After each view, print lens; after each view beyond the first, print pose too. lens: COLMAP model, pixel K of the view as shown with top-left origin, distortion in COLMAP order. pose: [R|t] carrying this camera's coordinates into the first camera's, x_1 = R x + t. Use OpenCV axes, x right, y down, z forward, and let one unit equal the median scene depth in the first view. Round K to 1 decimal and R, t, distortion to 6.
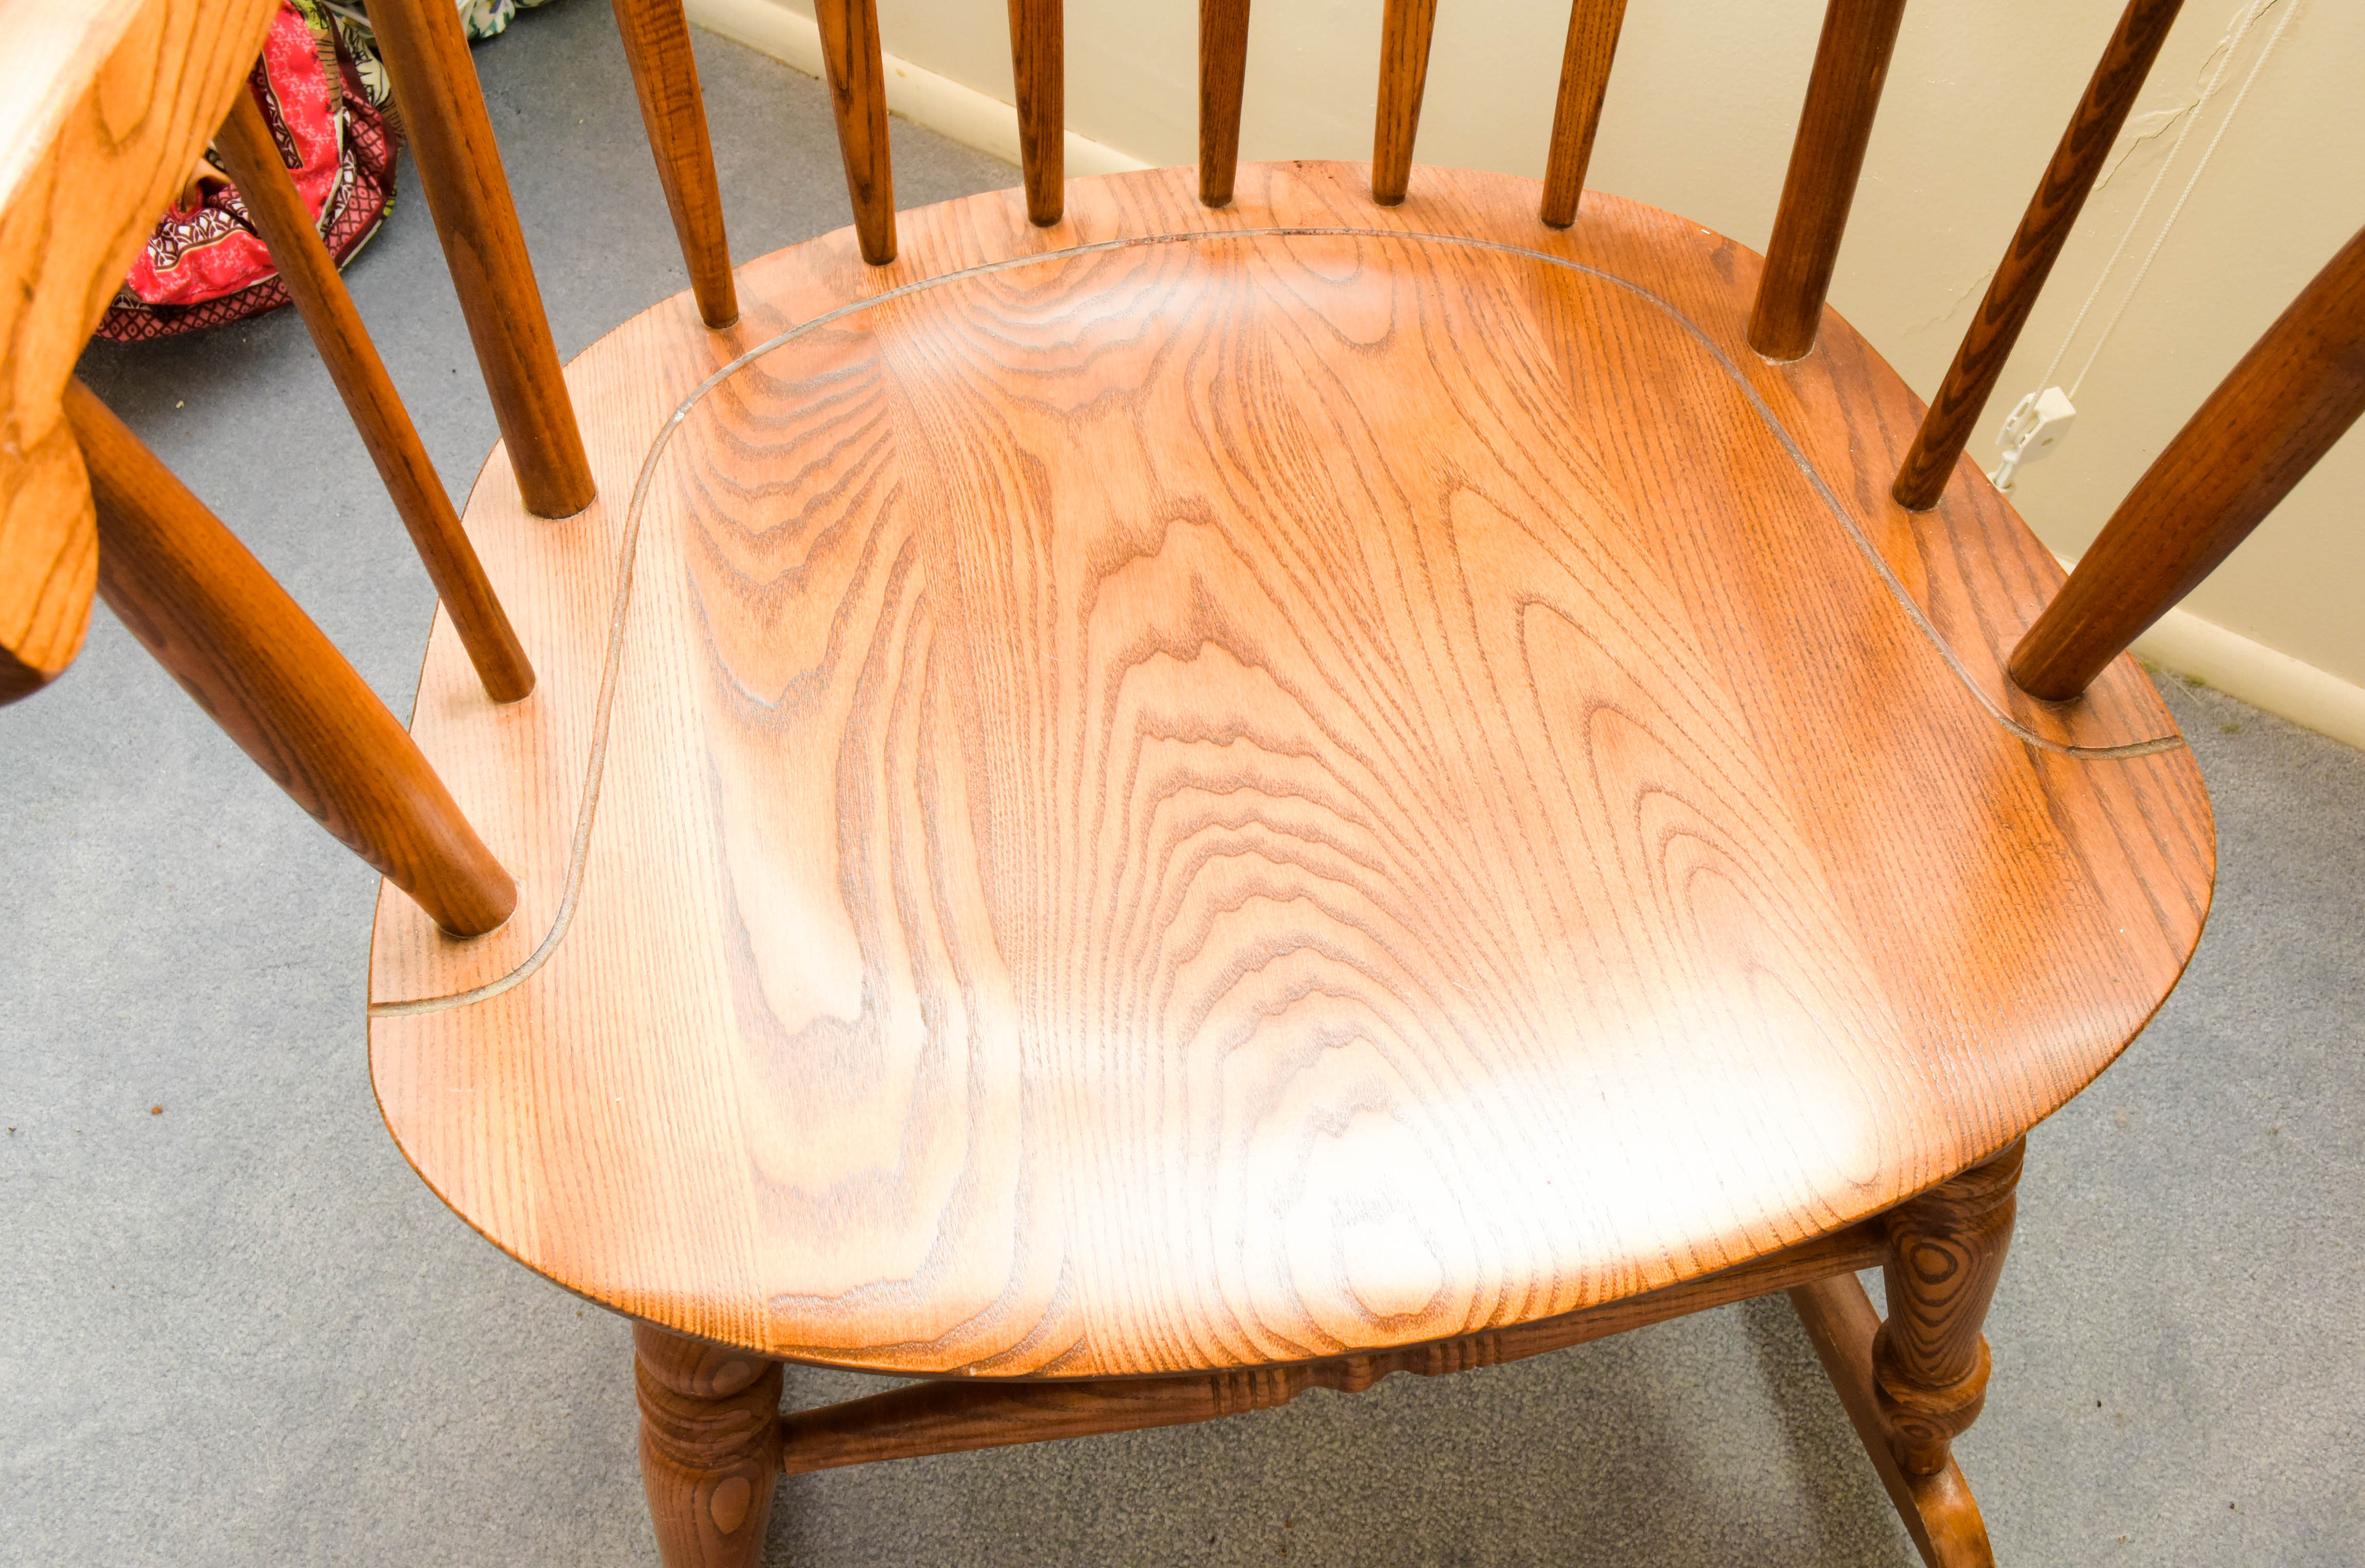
lens RADIAL K [[2217.9, 0, 1177.9], [0, 2217.9, 817.3], [0, 0, 1]] dist [-0.005740, 0.000000]
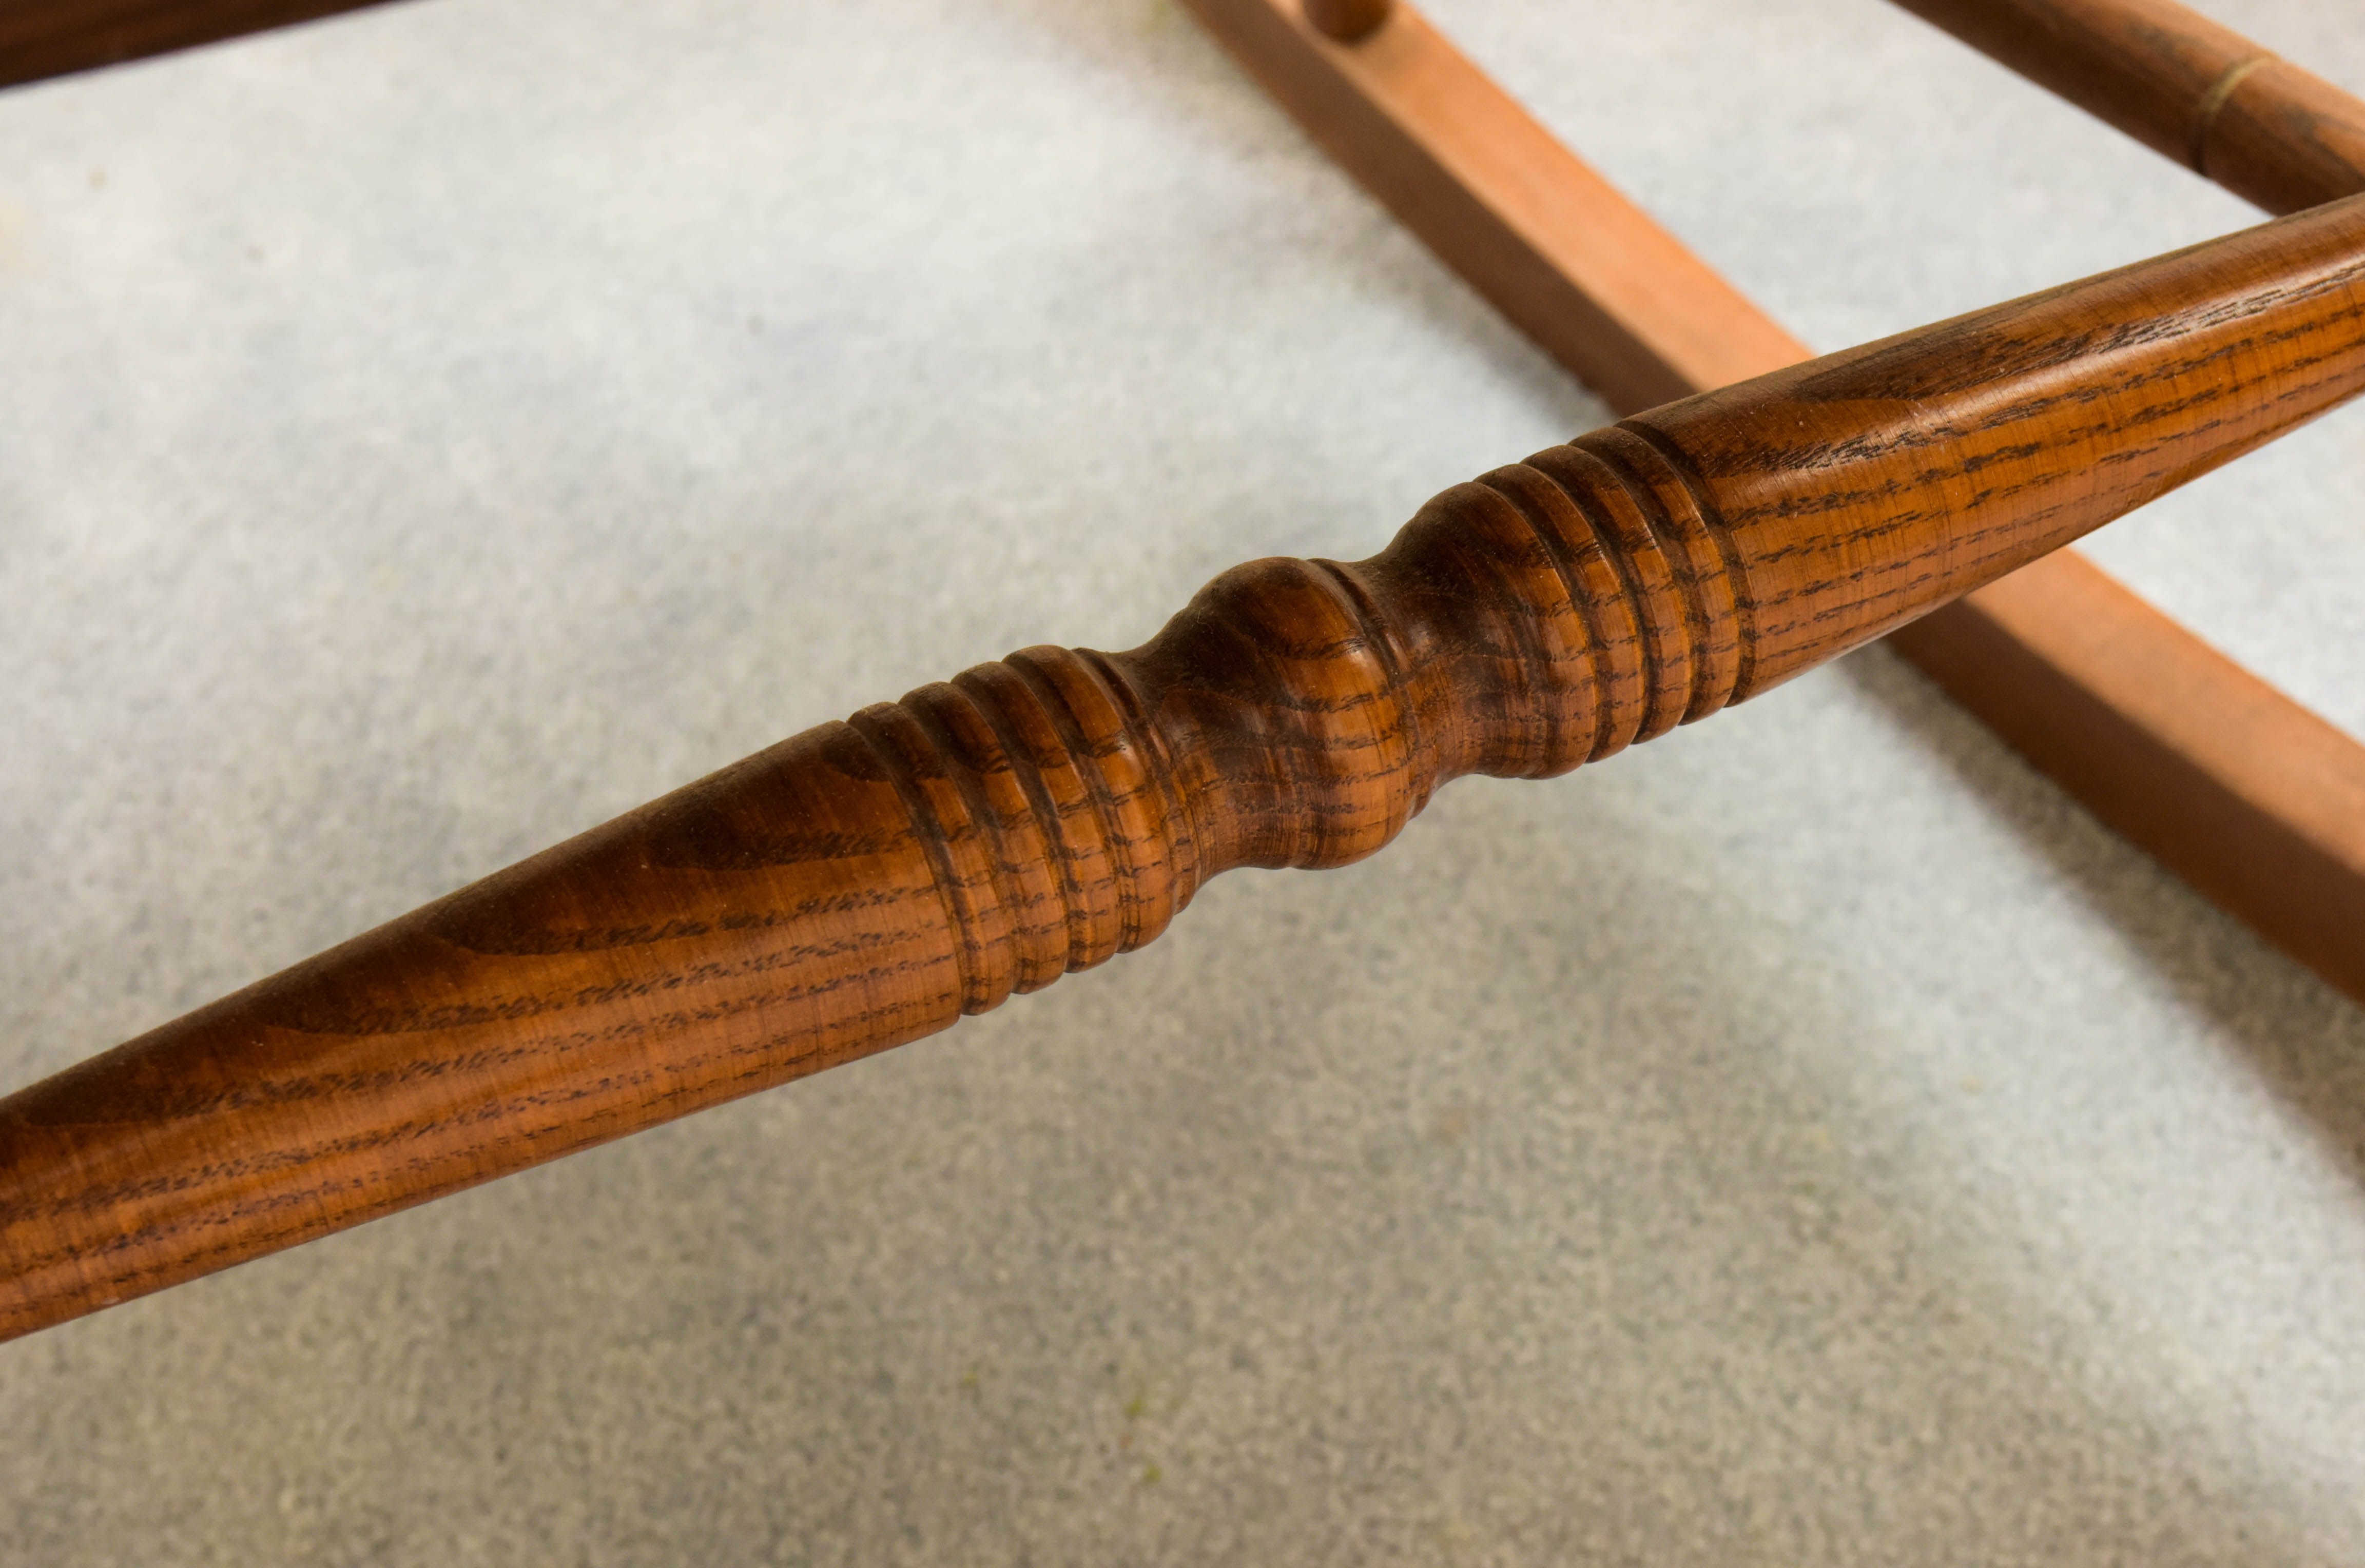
lens RADIAL K [[4222.0, 0, 1193.7], [0, 4222.0, 796.6], [0, 0, 1]] dist [-0.023607, 0.000000]
pose [[0.957727, -0.249894, 0.142518, -0.031015], [0.279249, 0.926606, -0.251838, 0.417618], [-0.069126, 0.280990, 0.957218, 0.425060]]
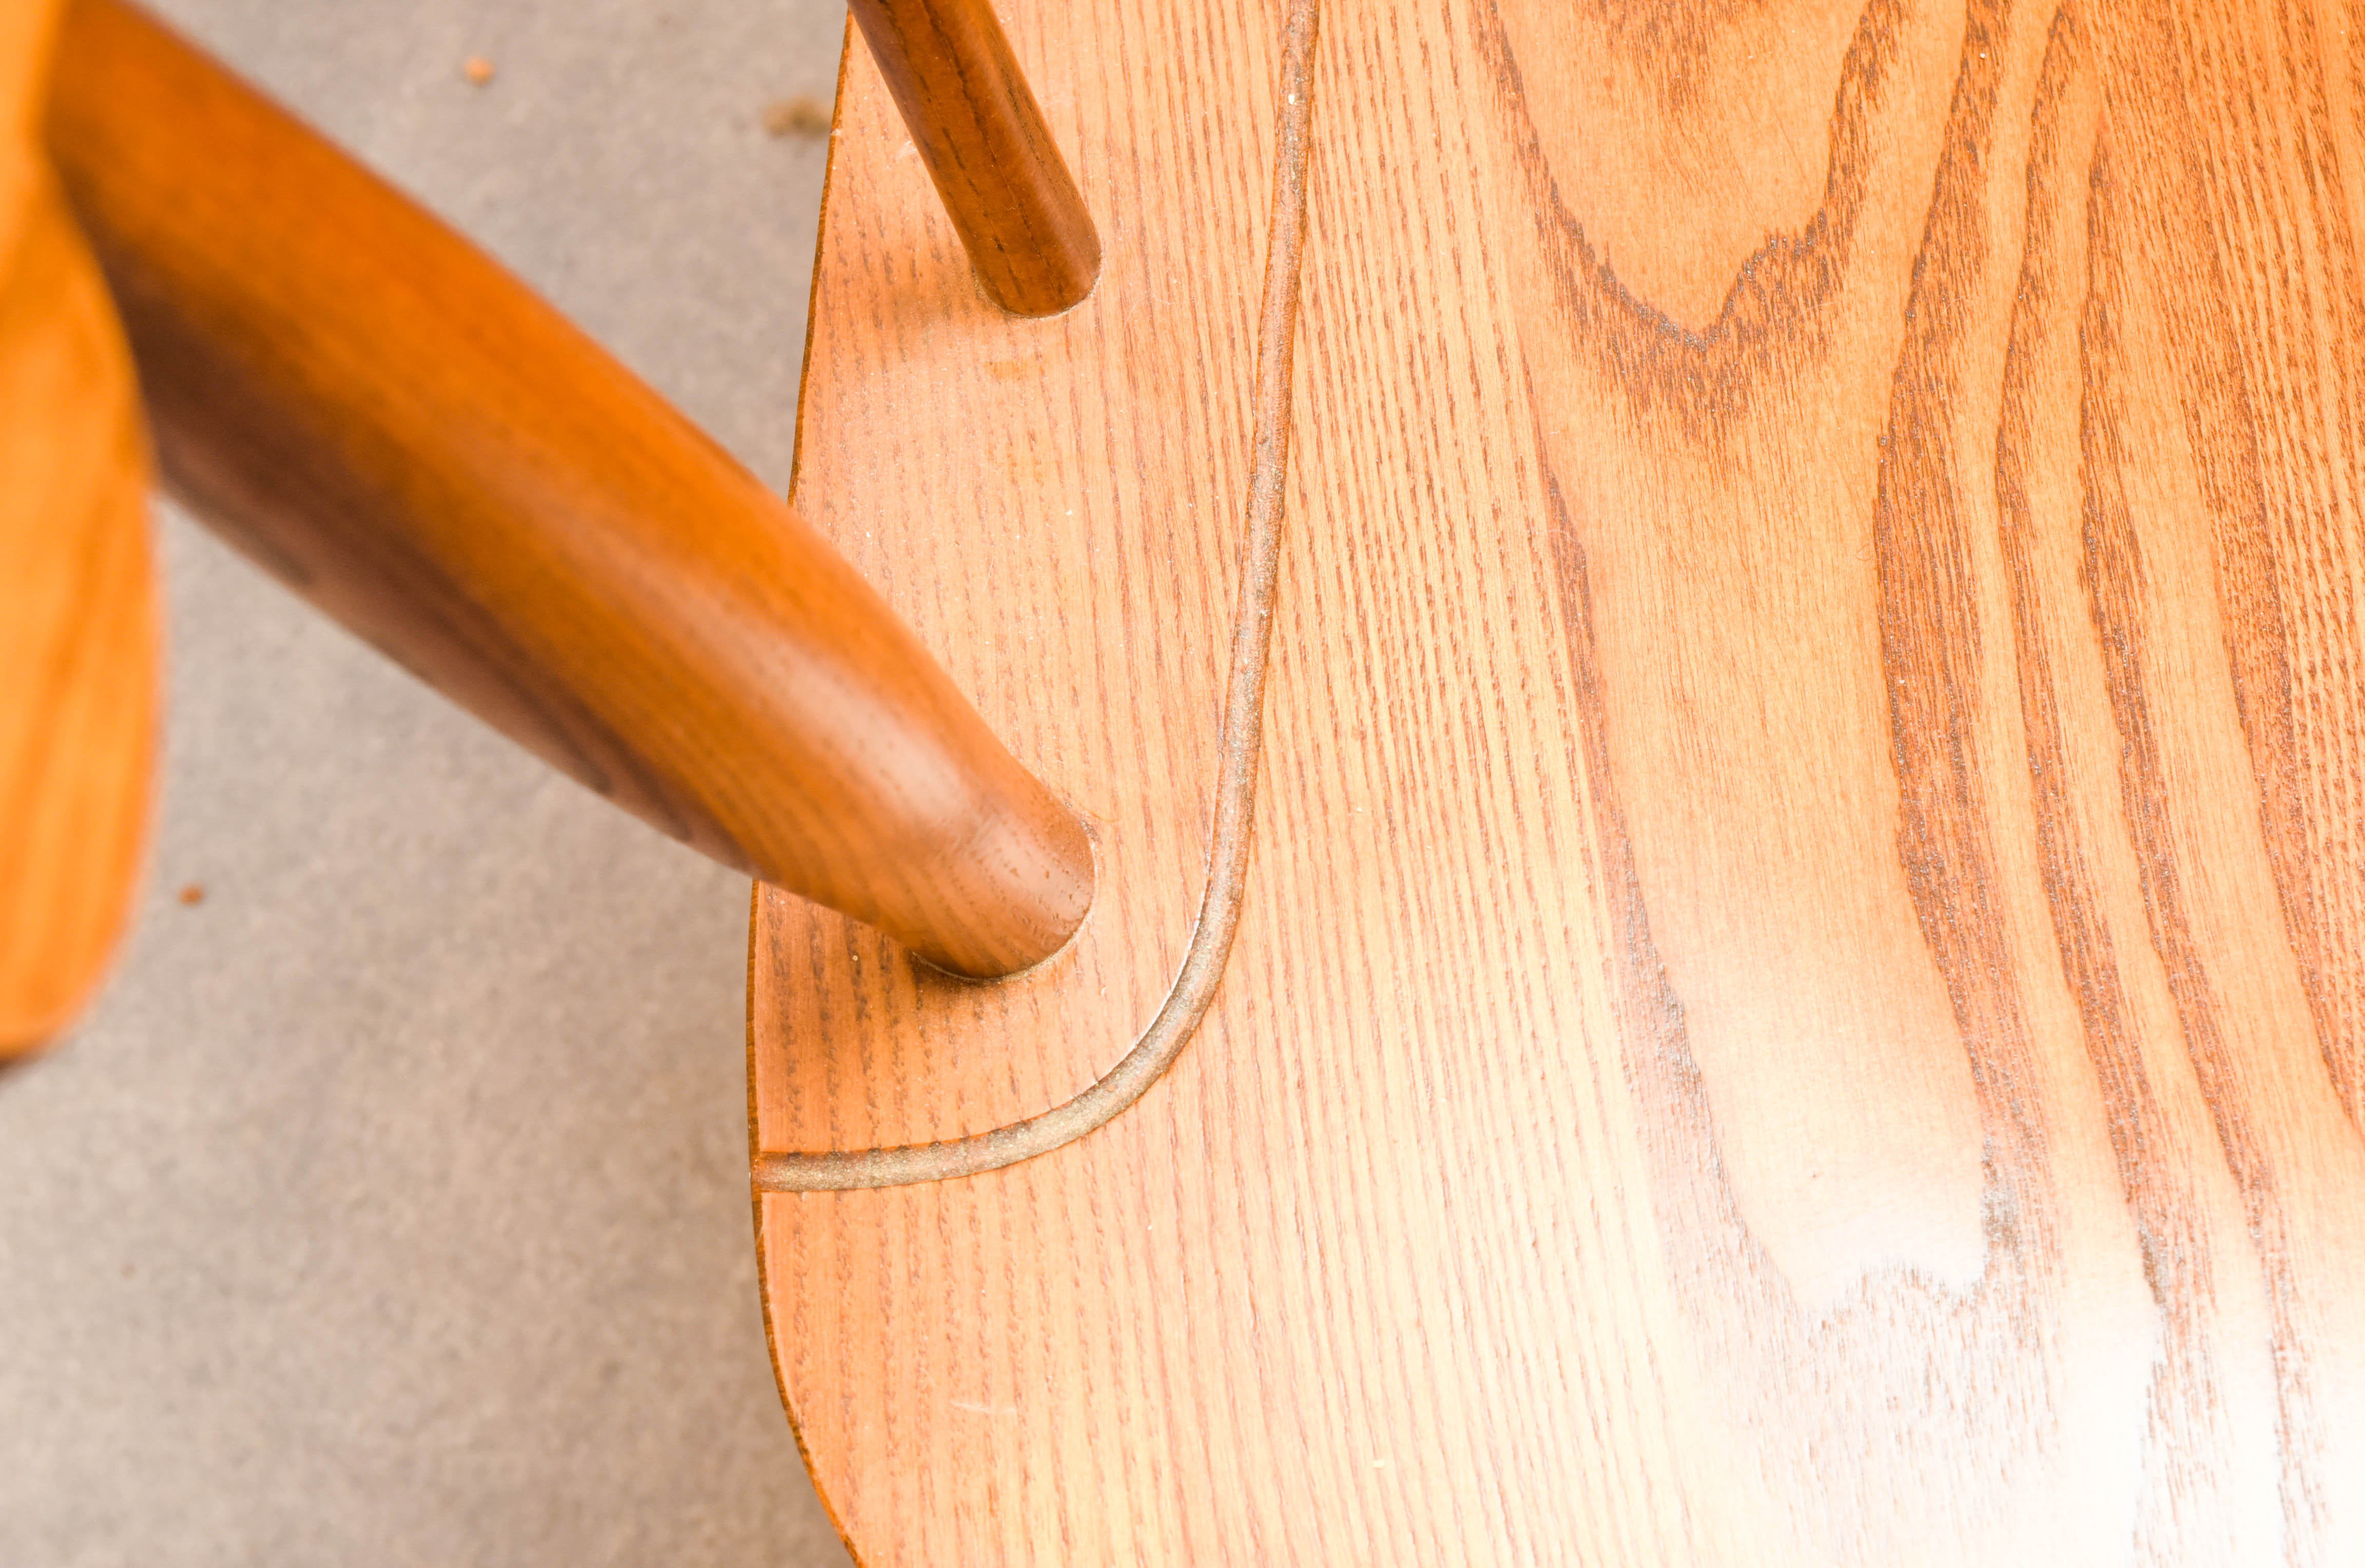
lens RADIAL K [[4222.0, 0, 1184.2], [0, 4222.0, 799.1], [0, 0, 1]] dist [-0.023607, 0.000000]
pose [[0.983792, 0.045972, -0.173320, -0.137045], [-0.006013, 0.974491, 0.224345, -0.134184], [0.179212, -0.219666, 0.958973, 0.250931]]
